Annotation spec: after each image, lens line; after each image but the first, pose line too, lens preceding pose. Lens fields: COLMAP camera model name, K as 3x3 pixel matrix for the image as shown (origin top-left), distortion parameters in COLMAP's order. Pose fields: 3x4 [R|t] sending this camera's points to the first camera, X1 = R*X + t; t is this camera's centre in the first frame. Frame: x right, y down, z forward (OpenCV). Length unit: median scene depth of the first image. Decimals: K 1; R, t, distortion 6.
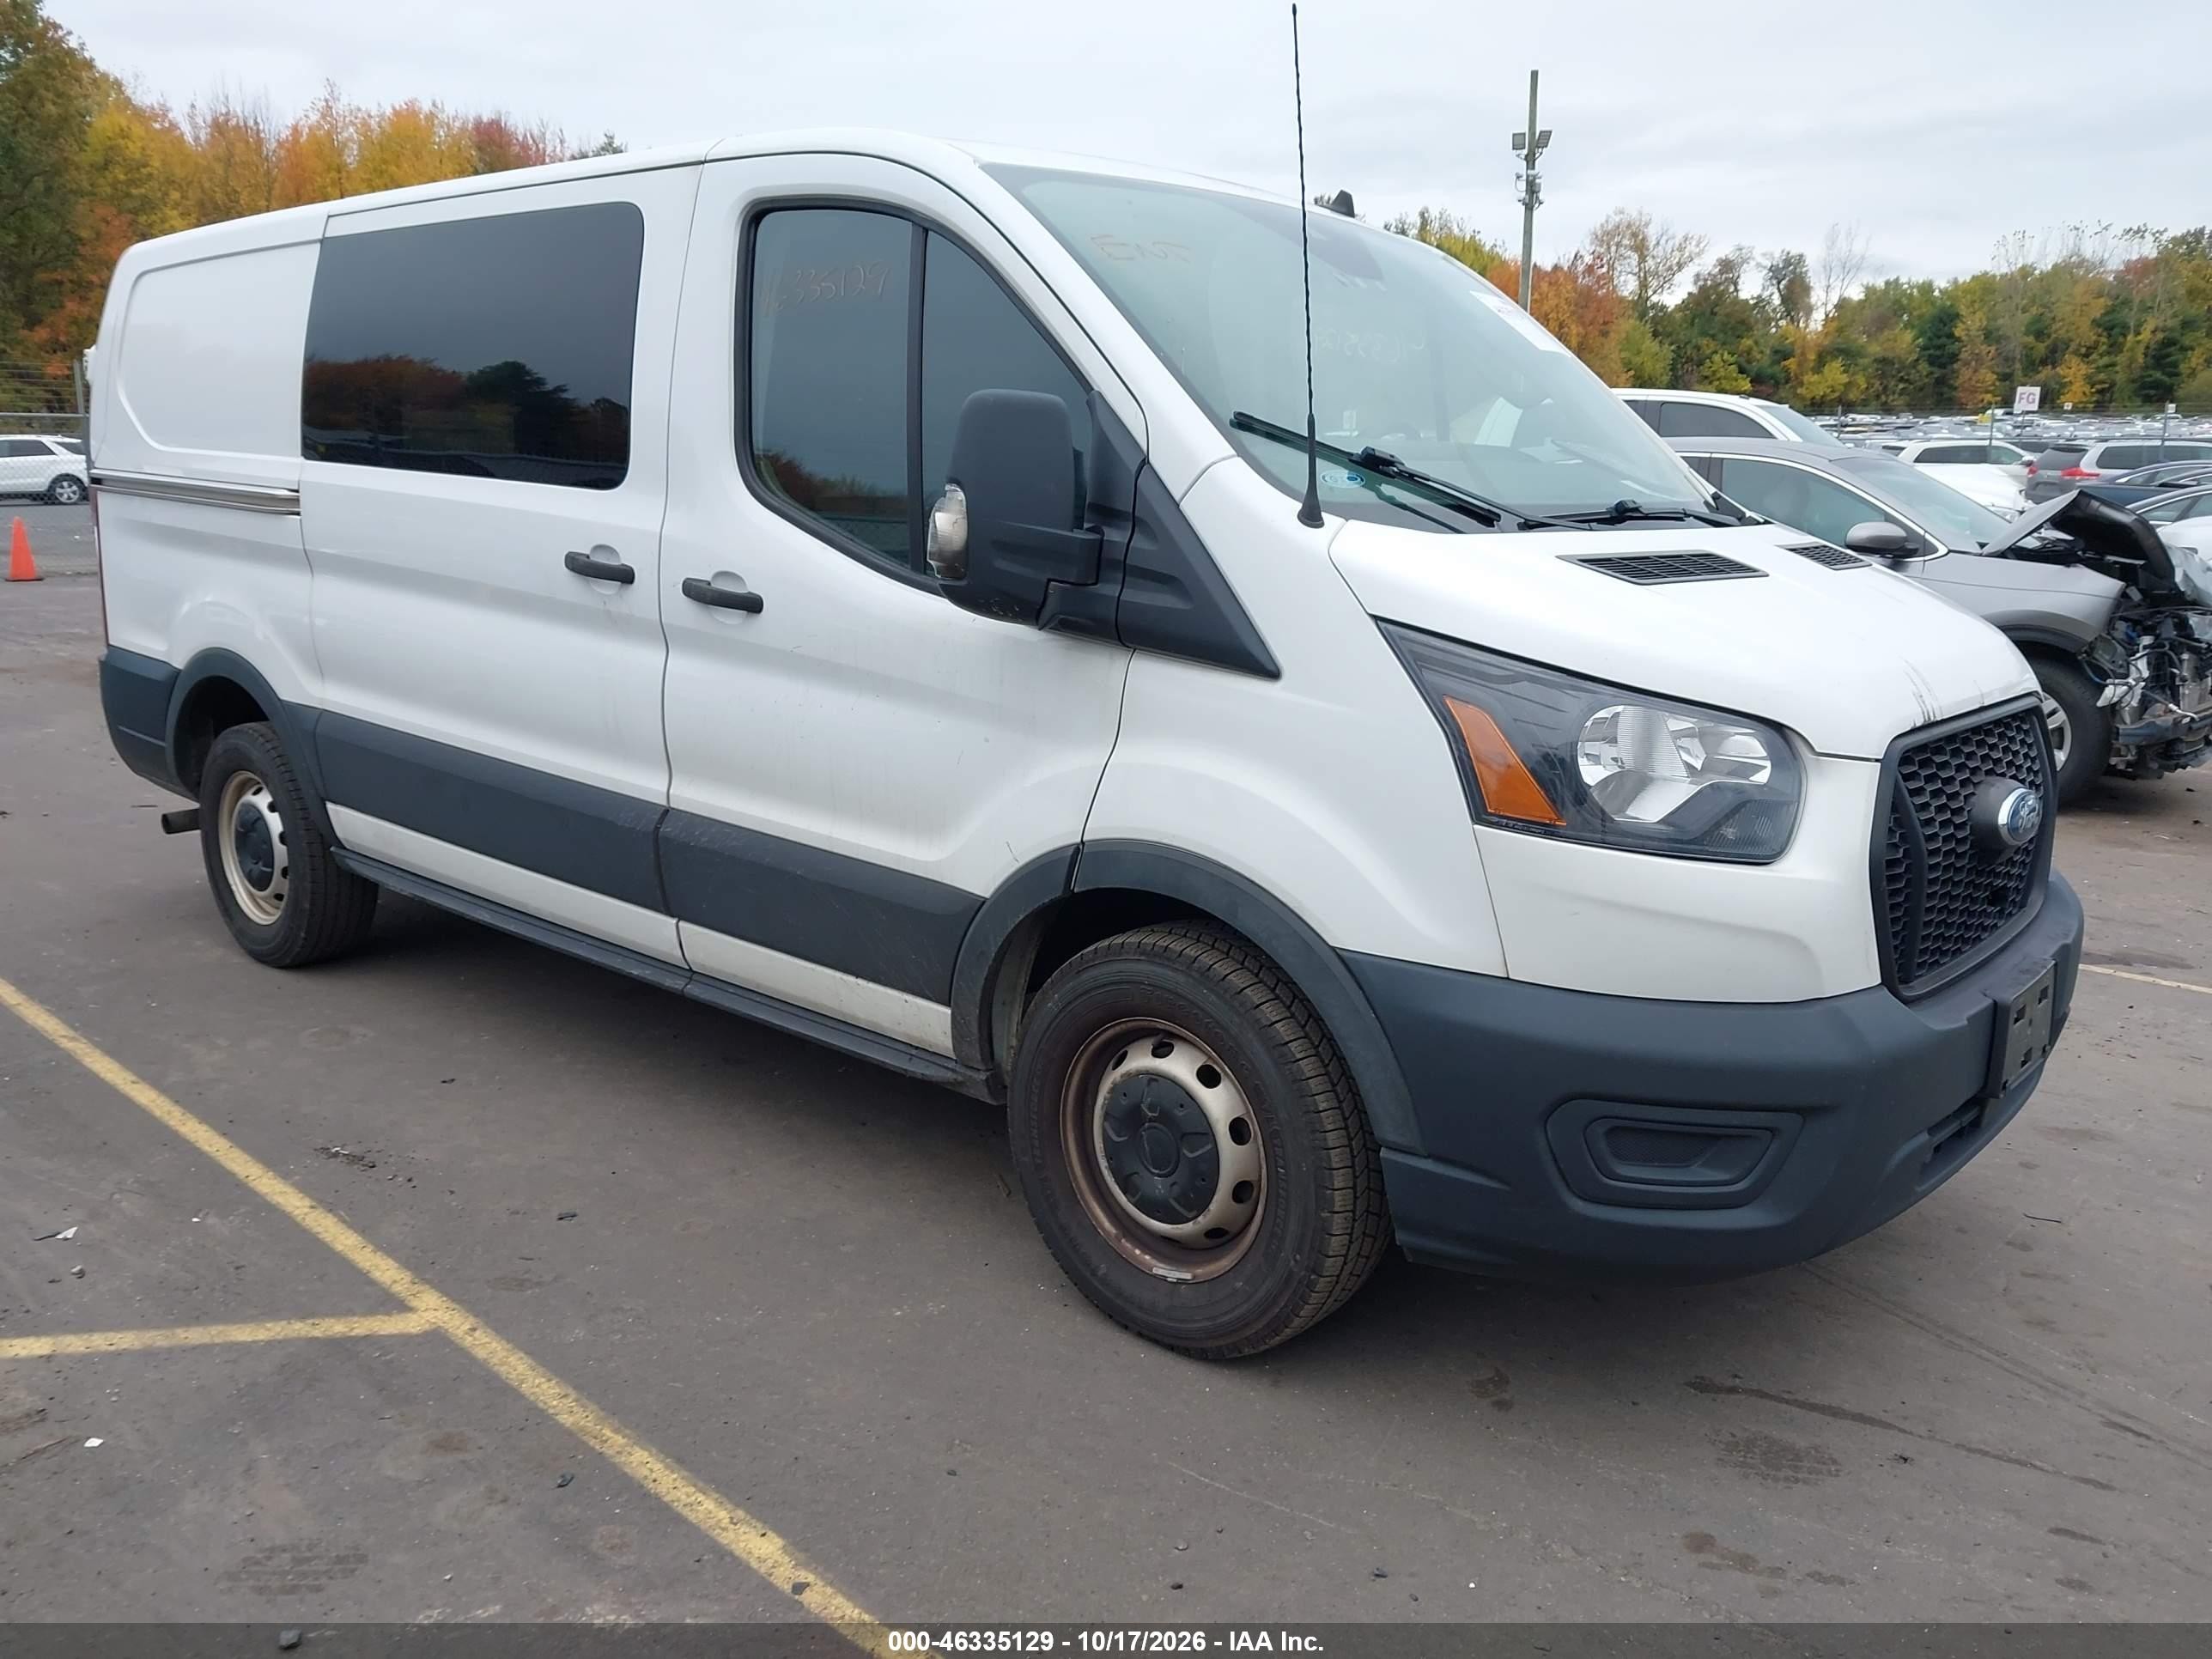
lens RADIAL K [[1826.3, 0, 1094.8], [0, 1826.3, 842.0], [0, 0, 1]] dist [0.009395, -0.026850]
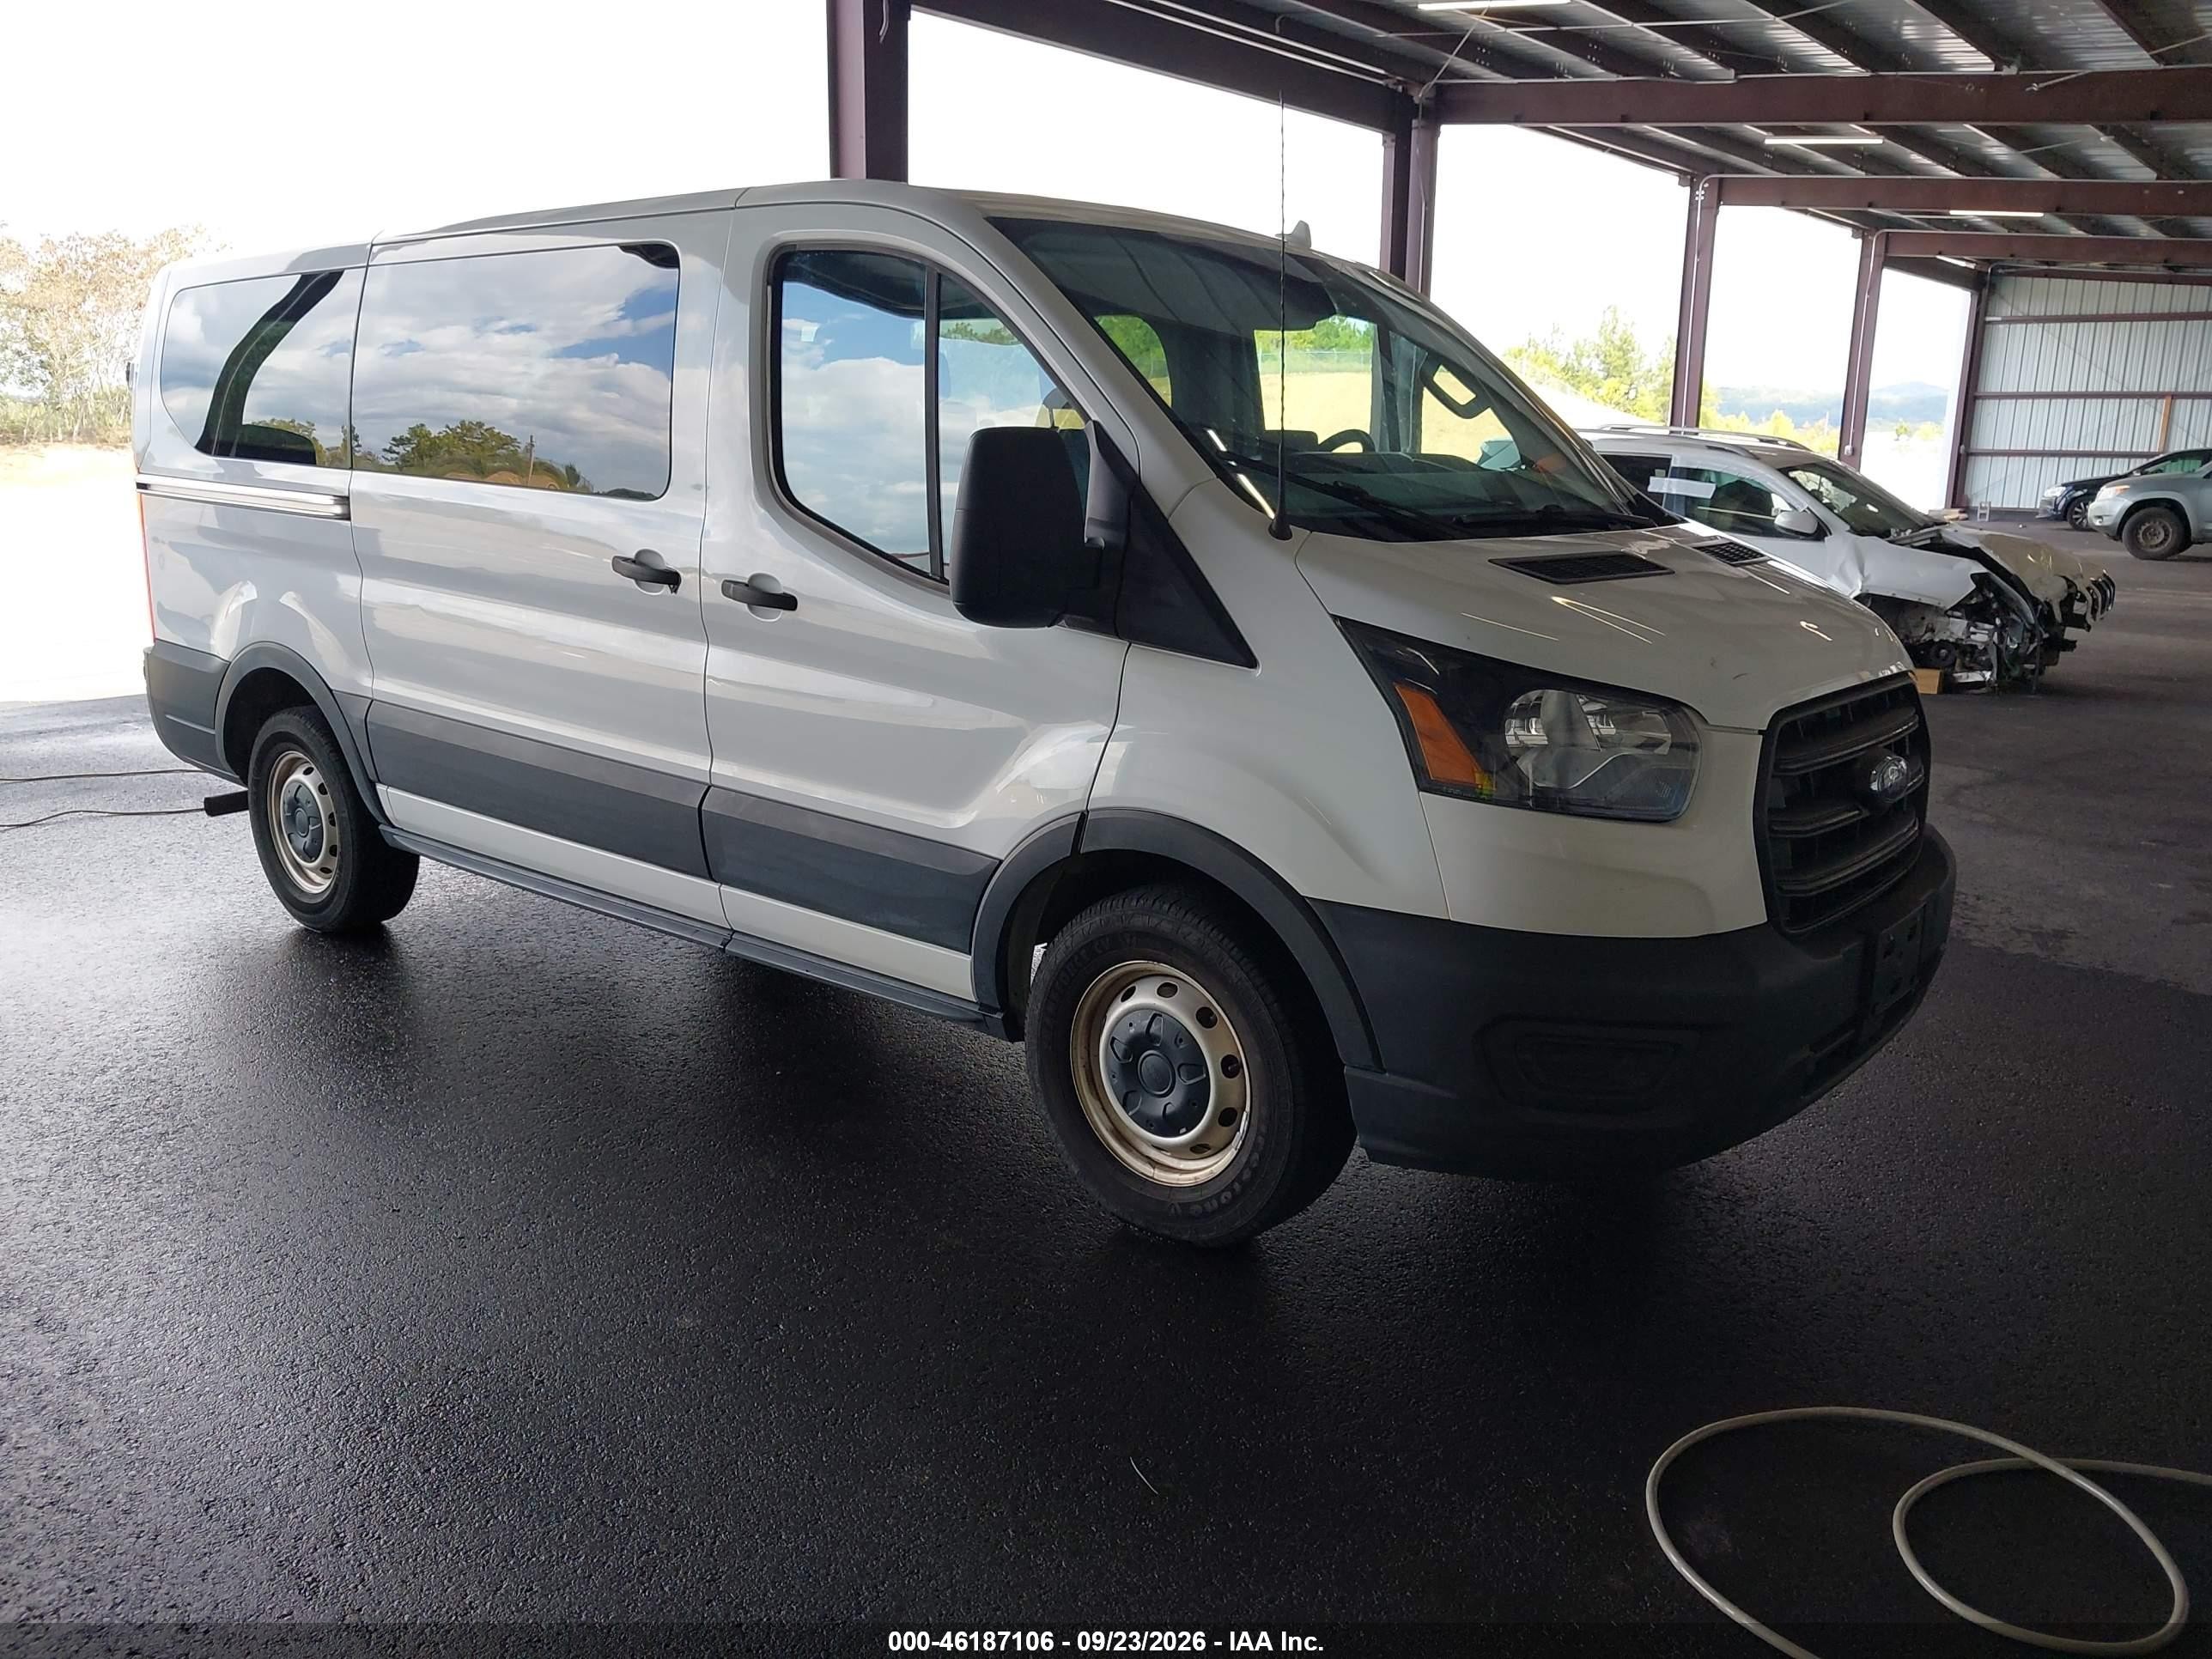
lens RADIAL K [[1826.3, 0, 1096.8], [0, 1826.3, 843.9], [0, 0, 1]] dist [0.009395, -0.026850]
pose [[0.999700, -0.013977, 0.020133, -0.023824], [0.013623, 0.999752, 0.017597, 0.001246], [-0.020374, -0.017317, 0.999642, -0.156833]]
